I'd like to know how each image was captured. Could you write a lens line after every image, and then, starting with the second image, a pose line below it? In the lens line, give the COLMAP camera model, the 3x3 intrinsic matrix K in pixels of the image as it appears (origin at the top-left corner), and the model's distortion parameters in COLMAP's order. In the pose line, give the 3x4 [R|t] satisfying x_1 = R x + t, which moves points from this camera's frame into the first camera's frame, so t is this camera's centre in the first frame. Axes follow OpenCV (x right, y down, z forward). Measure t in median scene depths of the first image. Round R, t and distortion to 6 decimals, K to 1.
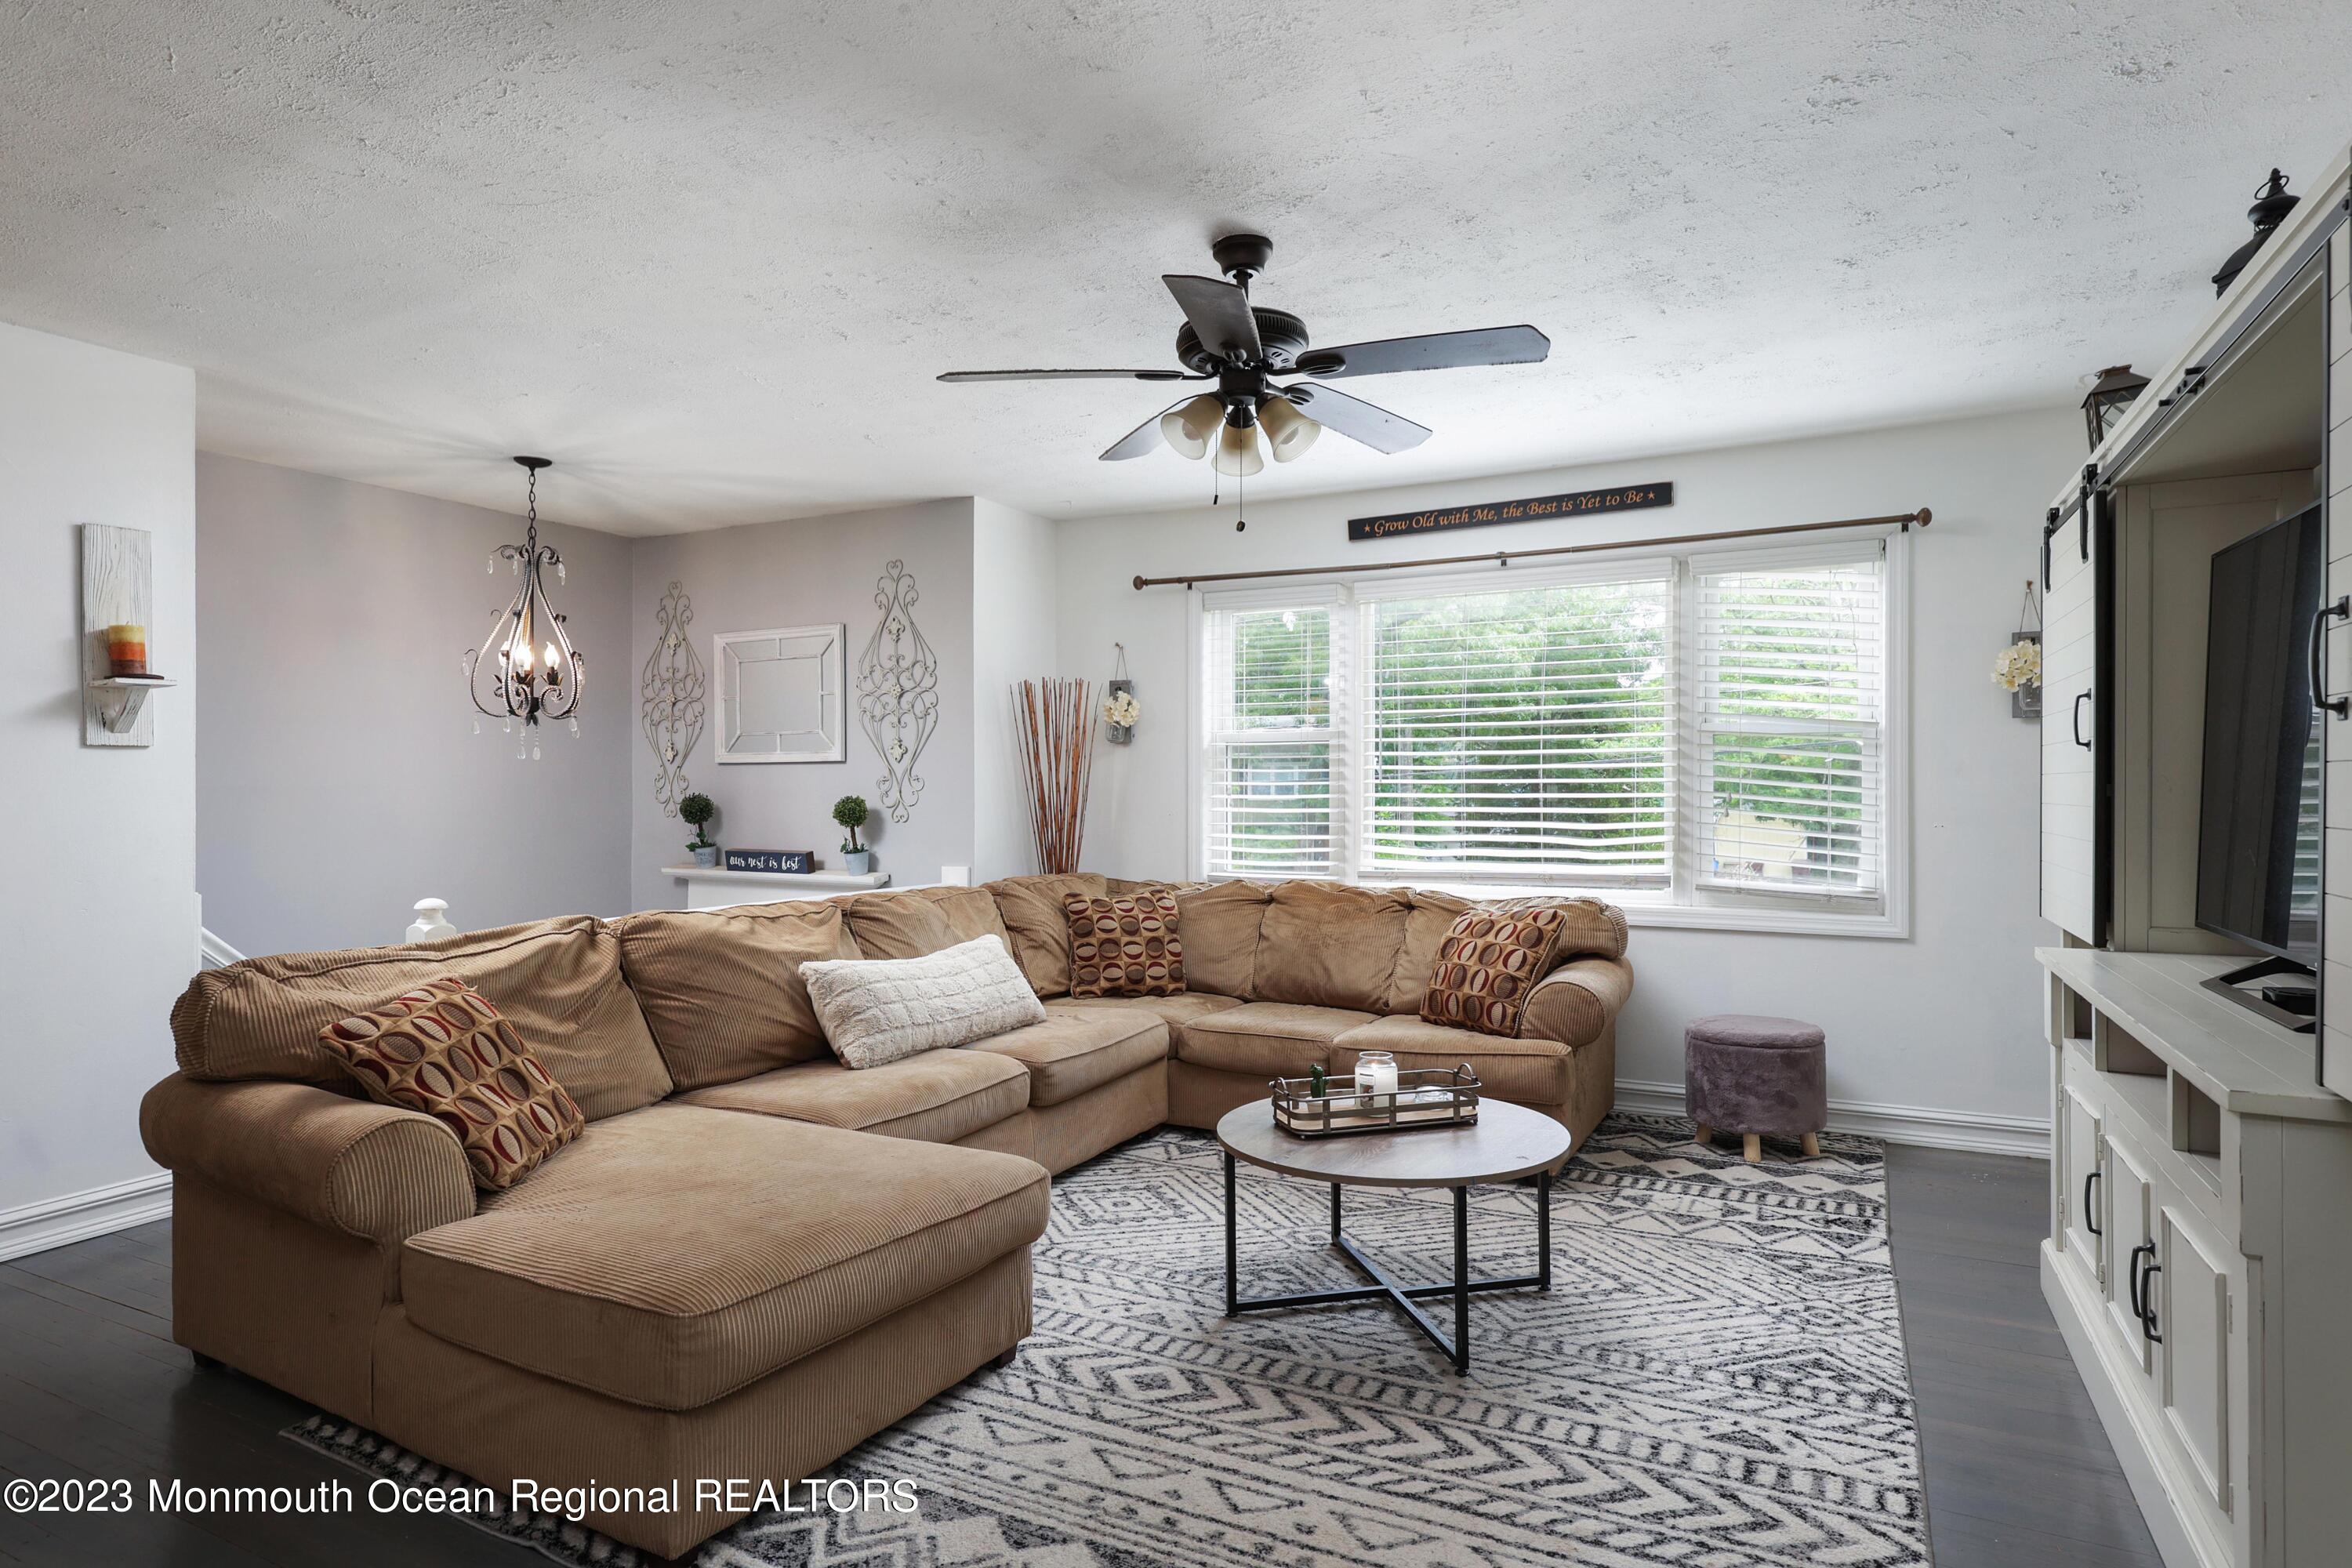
lens RADIAL K [[1262.2, 0, 1171.7], [0, 1262.2, 789.5], [0, 0, 1]] dist [0.000889, -0.000988]
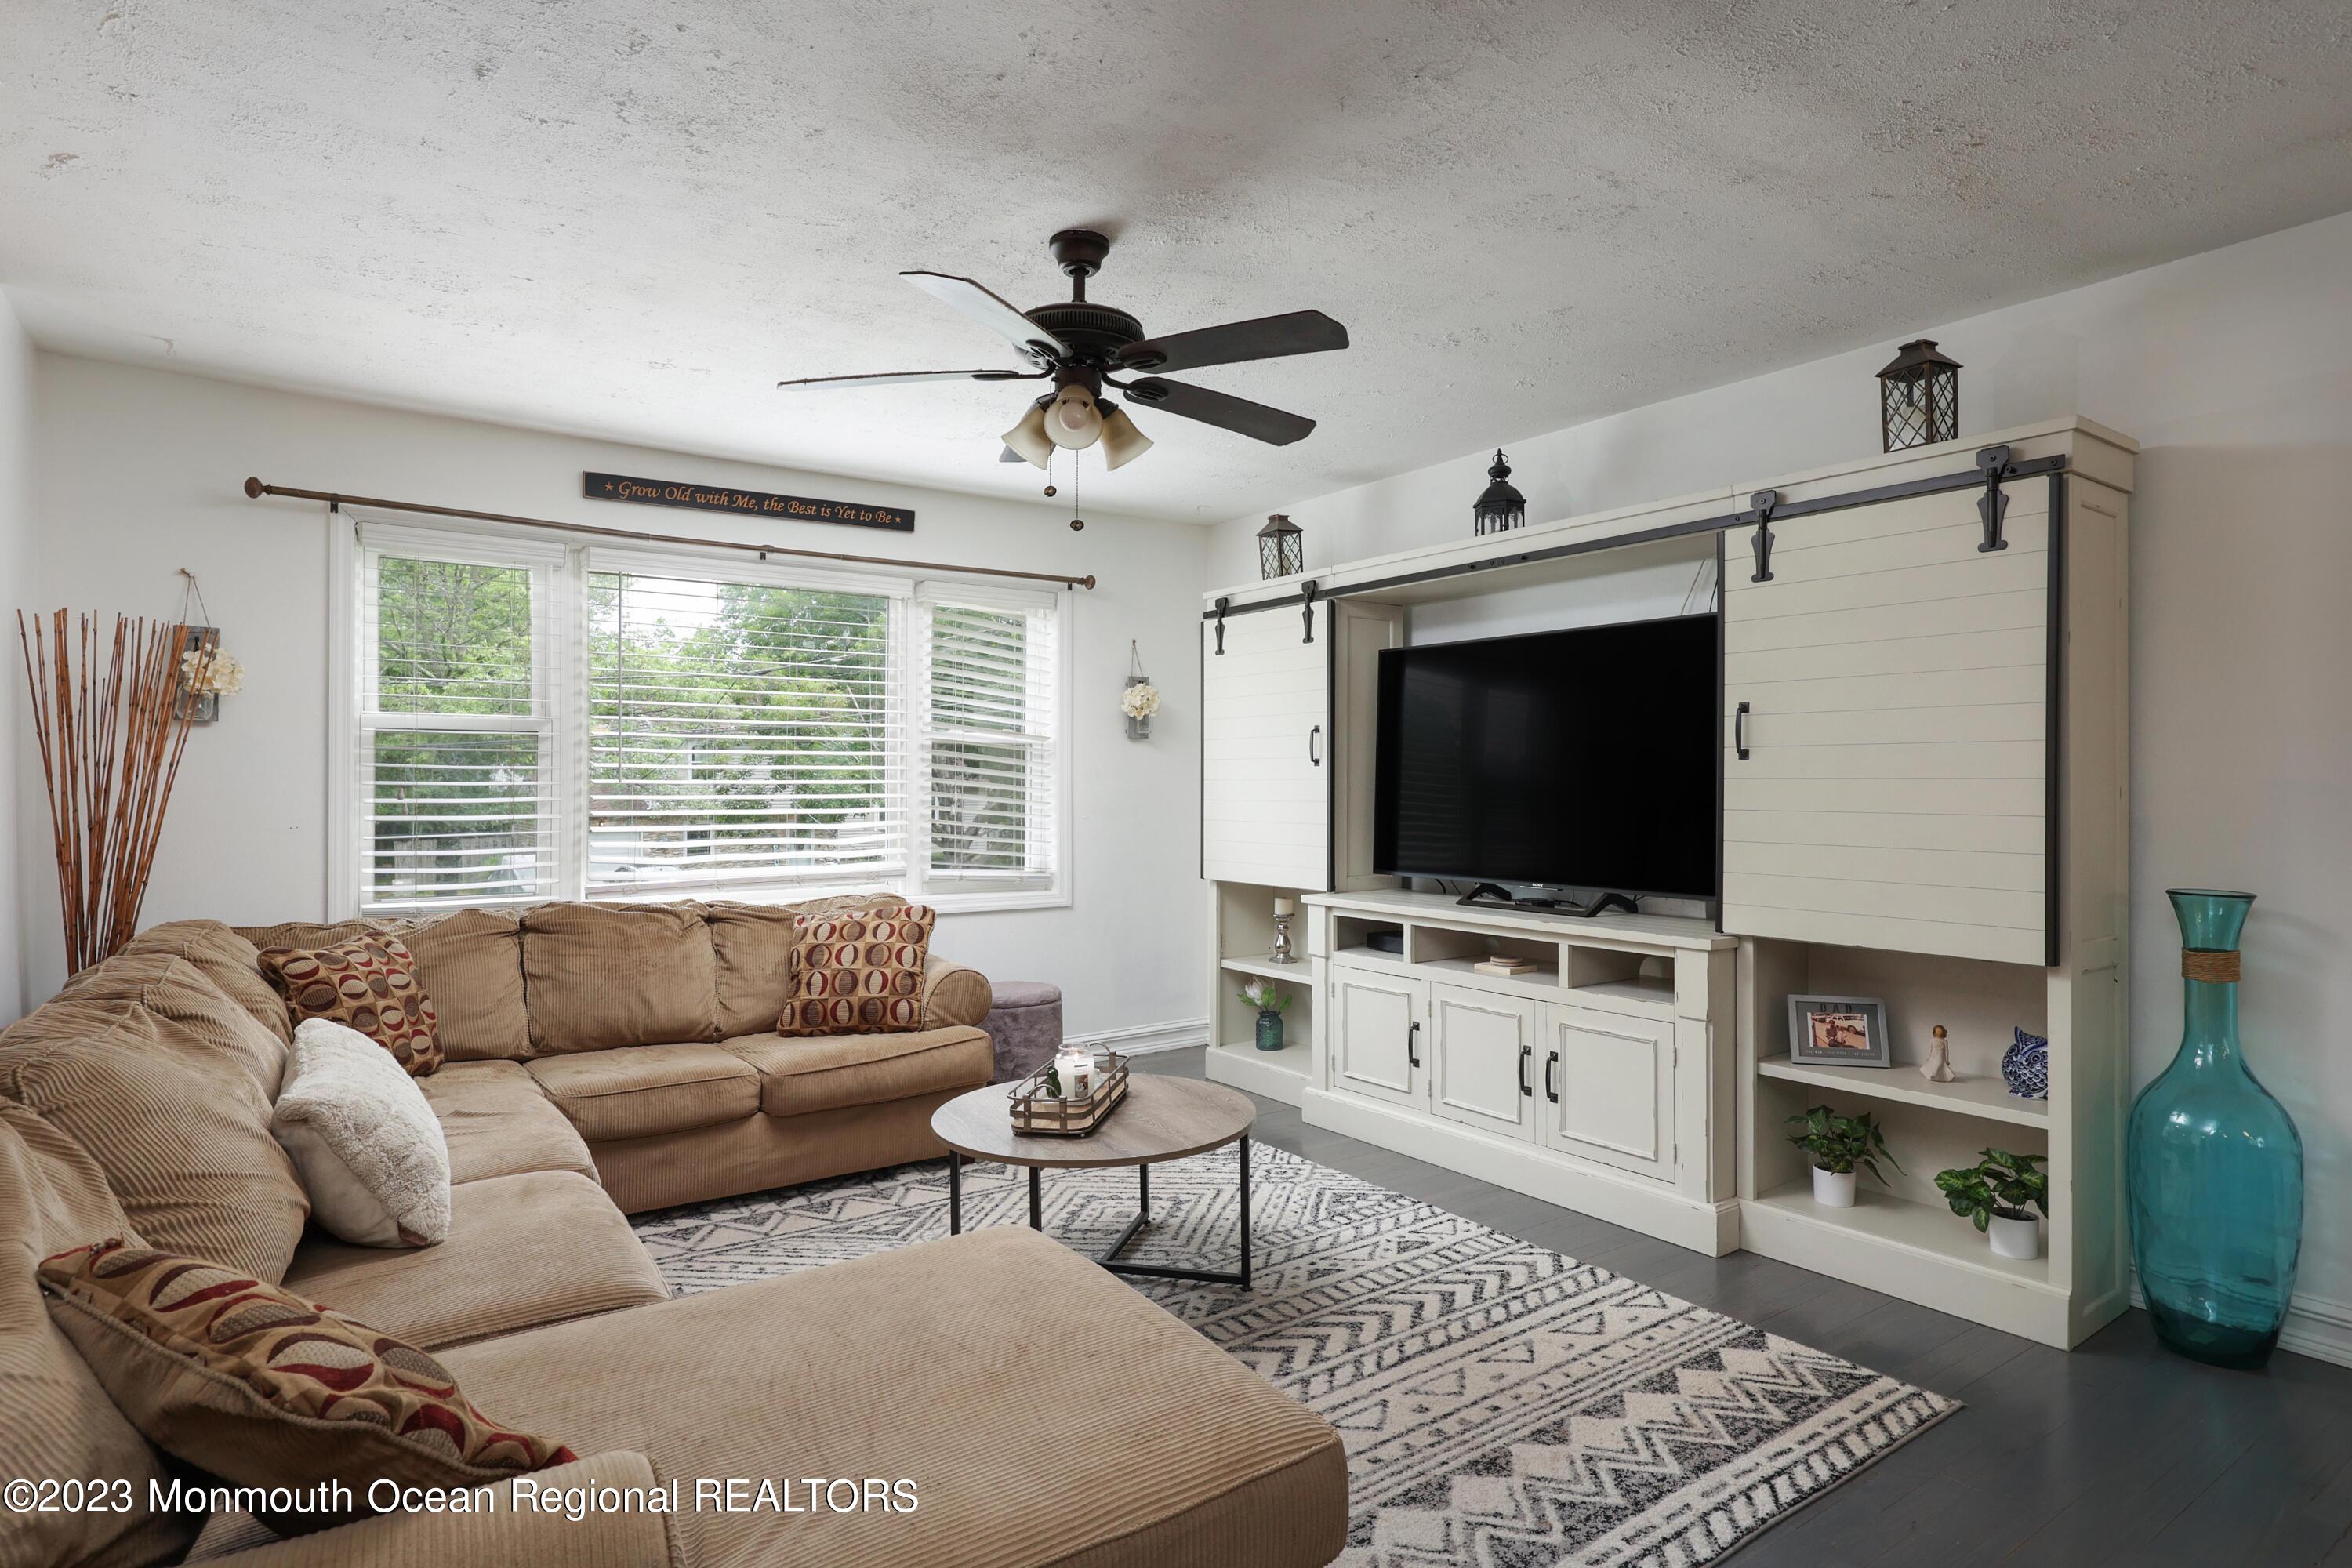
lens RADIAL K [[1262.2, 0, 1171.6], [0, 1262.2, 784.2], [0, 0, 1]] dist [0.000889, -0.000988]
pose [[0.457506, 0.002314, 0.889204, -0.785595], [-0.000286, 0.999997, -0.002455, -0.004440], [-0.889206, 0.000869, 0.457505, 0.484730]]
